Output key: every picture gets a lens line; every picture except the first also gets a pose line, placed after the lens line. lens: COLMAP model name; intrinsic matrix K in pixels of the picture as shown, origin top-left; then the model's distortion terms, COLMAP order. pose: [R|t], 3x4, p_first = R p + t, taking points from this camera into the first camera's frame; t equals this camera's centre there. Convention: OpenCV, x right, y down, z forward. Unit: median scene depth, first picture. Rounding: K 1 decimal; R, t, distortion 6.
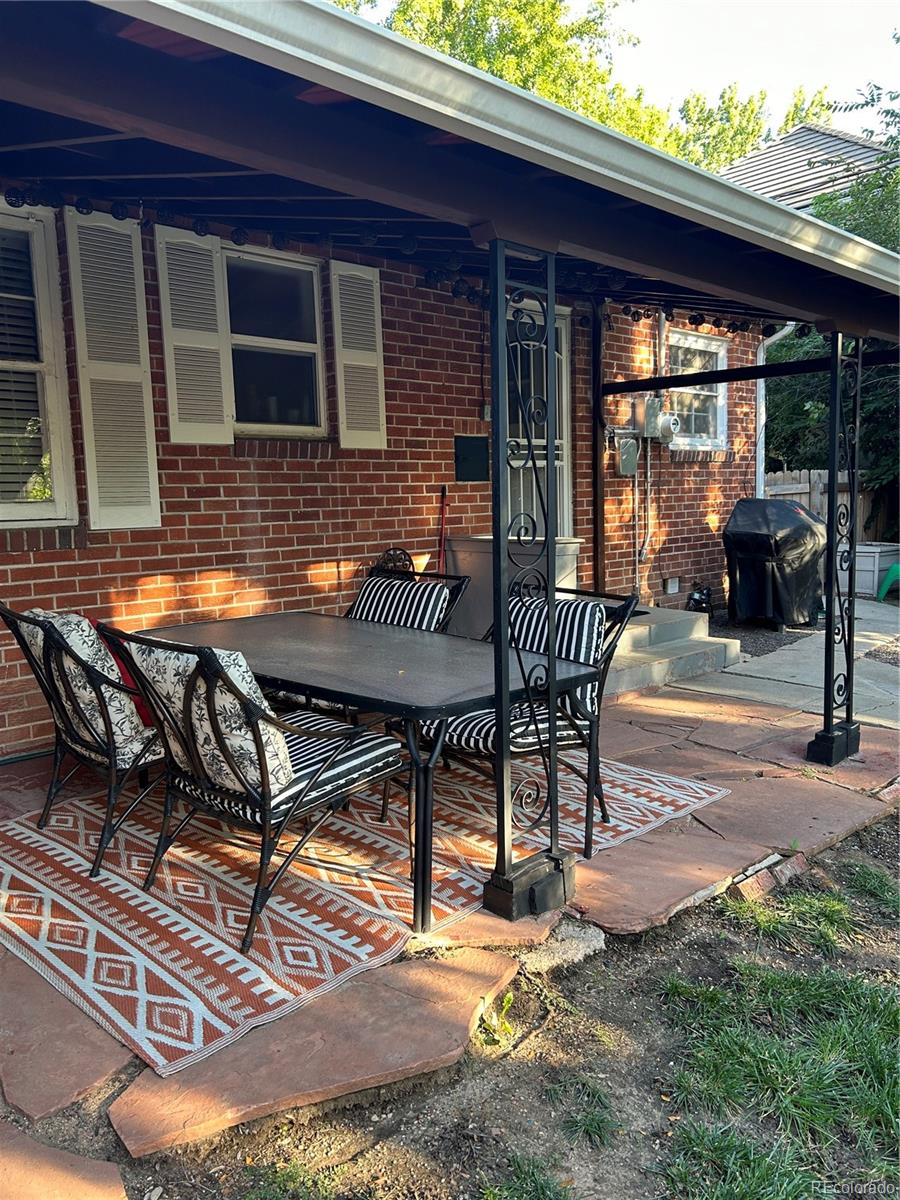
lens RADIAL K [[897.1, 0, 450.2], [0, 897.1, 594.4], [0, 0, 1]] dist [0.027451, -0.033881]
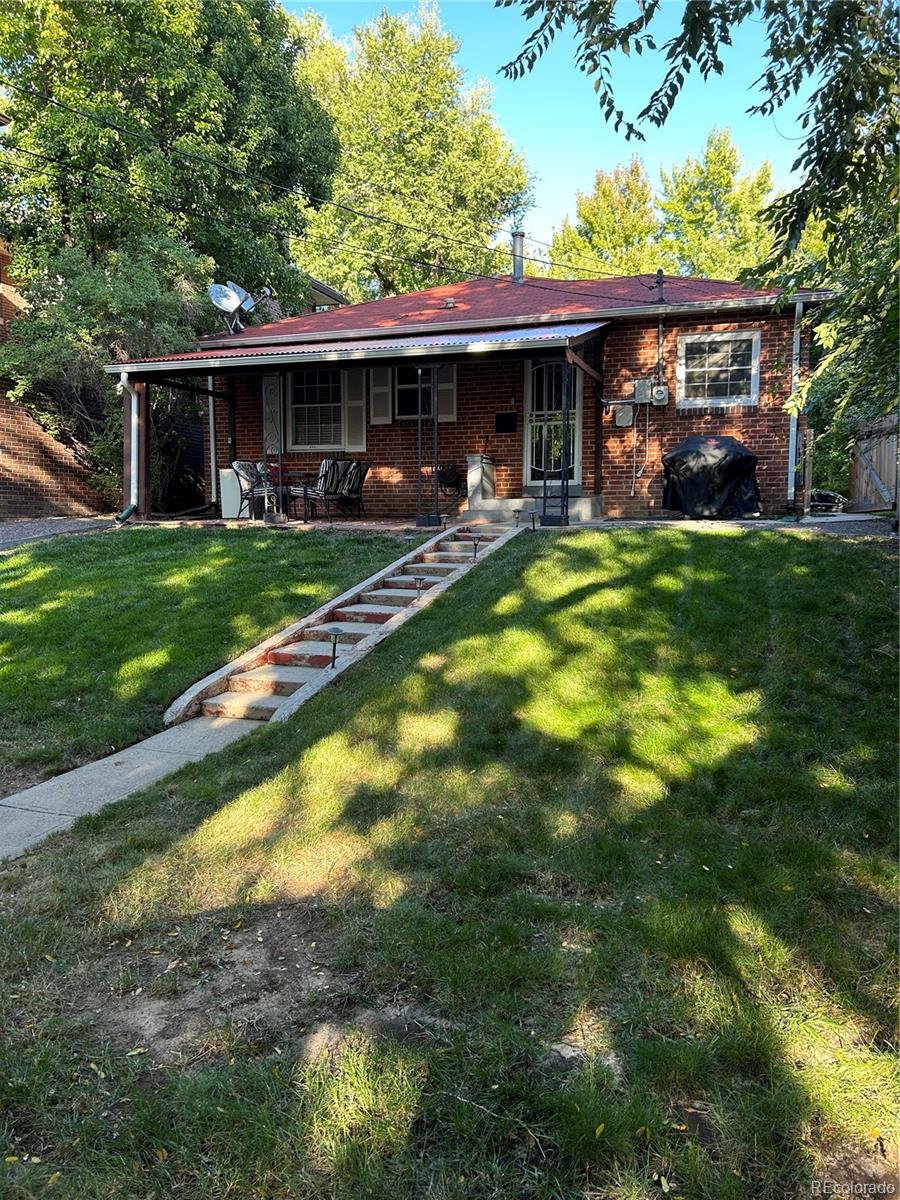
lens RADIAL K [[897.1, 0, 455.7], [0, 897.1, 606.1], [0, 0, 1]] dist [0.027451, -0.033881]
pose [[0.462532, 0.104972, -0.880366, 2.413284], [-0.105696, 0.992413, 0.062801, 0.209631], [0.880280, 0.064003, 0.470118, -0.142584]]
